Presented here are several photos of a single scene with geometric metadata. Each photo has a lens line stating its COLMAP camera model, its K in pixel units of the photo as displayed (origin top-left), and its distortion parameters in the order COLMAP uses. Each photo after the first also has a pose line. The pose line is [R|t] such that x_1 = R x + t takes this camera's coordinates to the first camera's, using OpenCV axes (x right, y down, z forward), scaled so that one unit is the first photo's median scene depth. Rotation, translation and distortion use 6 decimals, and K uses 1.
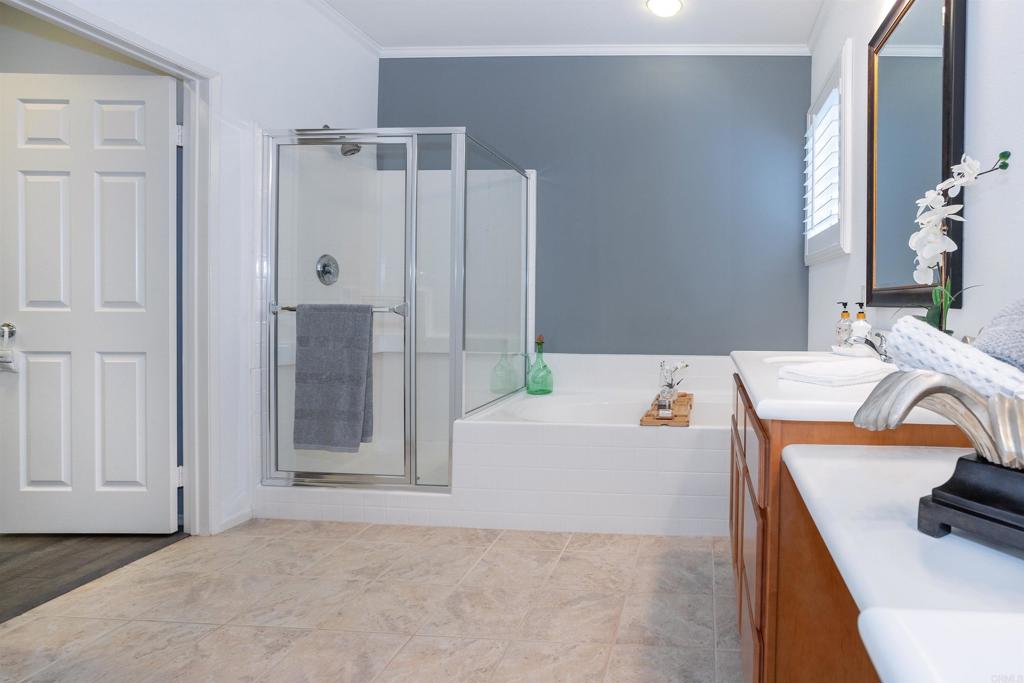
lens RADIAL K [[757.8, 0, 514.2], [0, 757.8, 282.2], [0, 0, 1]] dist [-0.046861, 0.005043]
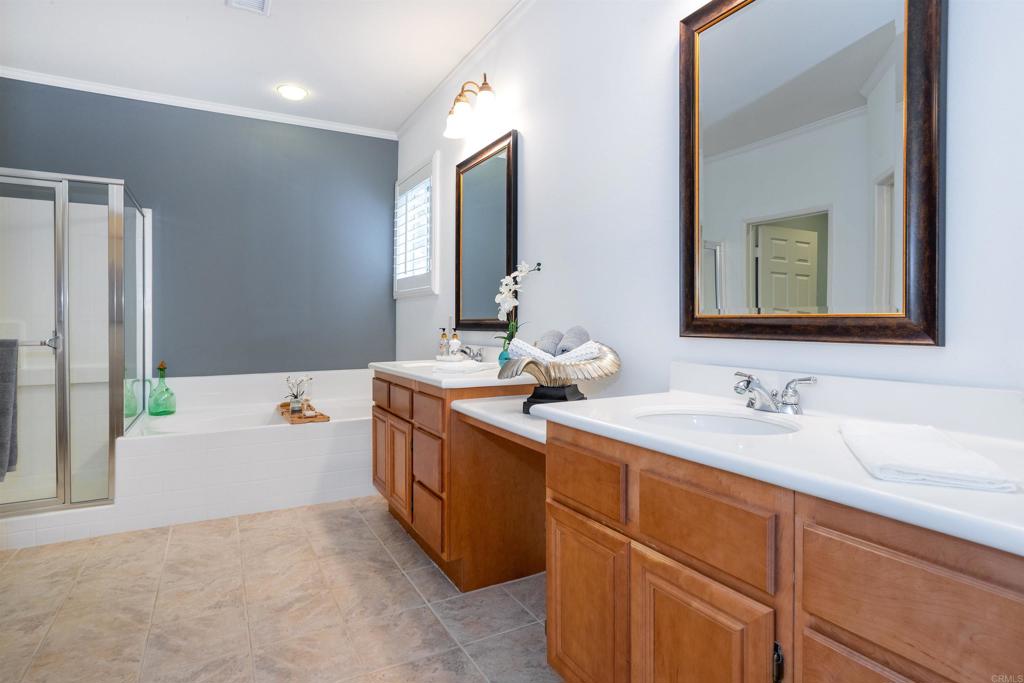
lens RADIAL K [[594.0, 0, 513.6], [0, 594.0, 315.7], [0, 0, 1]] dist [0.000402, -0.000051]
pose [[0.843488, -0.011413, 0.537026, -0.102827], [0.007925, 0.999930, 0.008804, -0.008777], [-0.537089, -0.003170, 0.843520, -0.131499]]
